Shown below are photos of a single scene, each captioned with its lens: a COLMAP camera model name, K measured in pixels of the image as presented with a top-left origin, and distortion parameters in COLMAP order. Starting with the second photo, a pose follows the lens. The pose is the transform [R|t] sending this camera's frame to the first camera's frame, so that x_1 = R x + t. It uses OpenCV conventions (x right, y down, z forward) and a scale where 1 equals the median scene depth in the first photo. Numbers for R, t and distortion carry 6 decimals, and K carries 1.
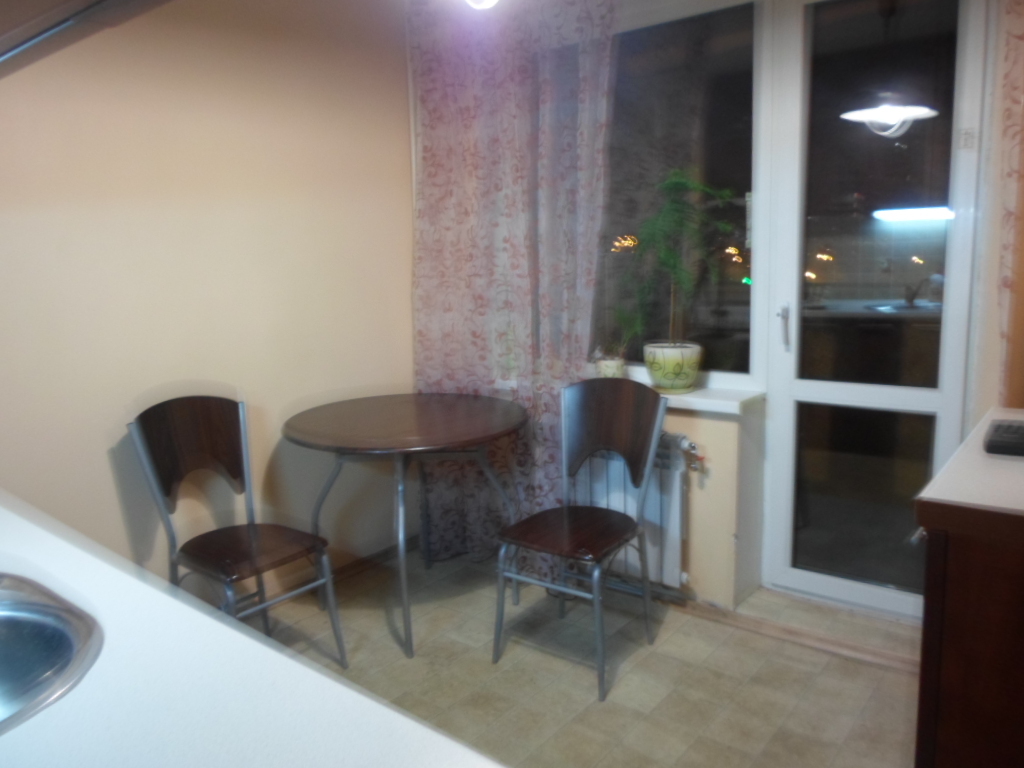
lens RADIAL K [[772.3, 0, 512.0], [0, 772.3, 384.0], [0, 0, 1]] dist [-0.028679, -0.001774]
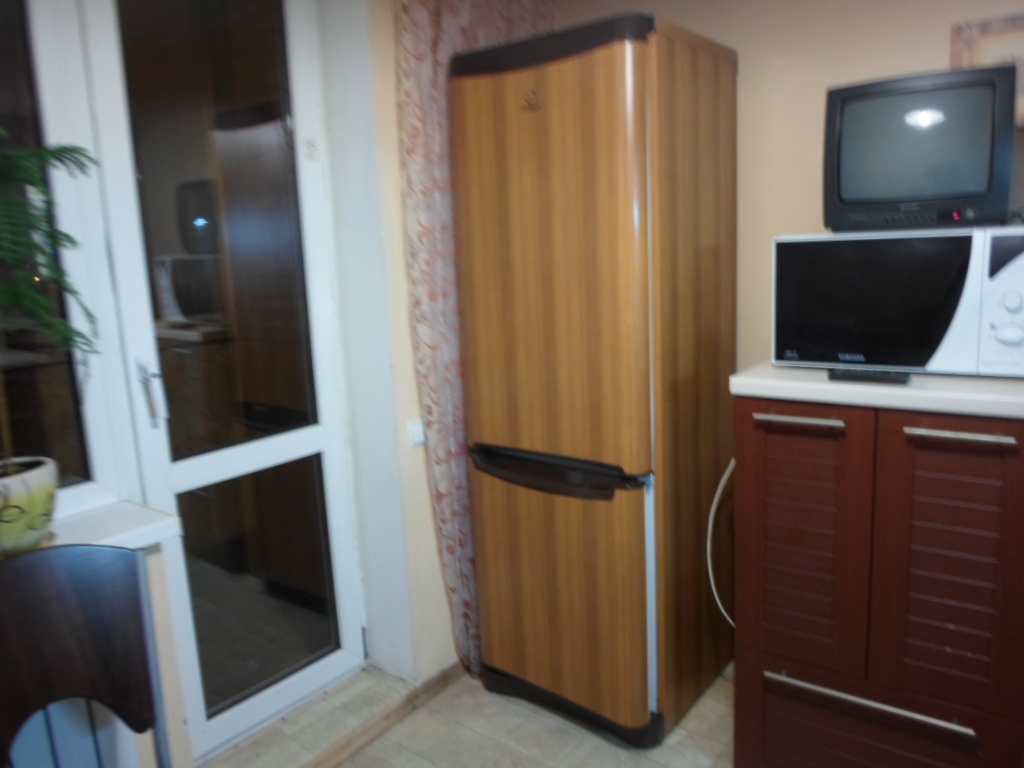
lens RADIAL K [[772.3, 0, 512.0], [0, 772.3, 384.0], [0, 0, 1]] dist [-0.028679, -0.001774]
pose [[-0.004758, -0.146111, 0.989257, -0.305884], [0.212317, 0.966565, 0.143781, -0.110103], [-0.977189, 0.210720, 0.026423, 0.667976]]
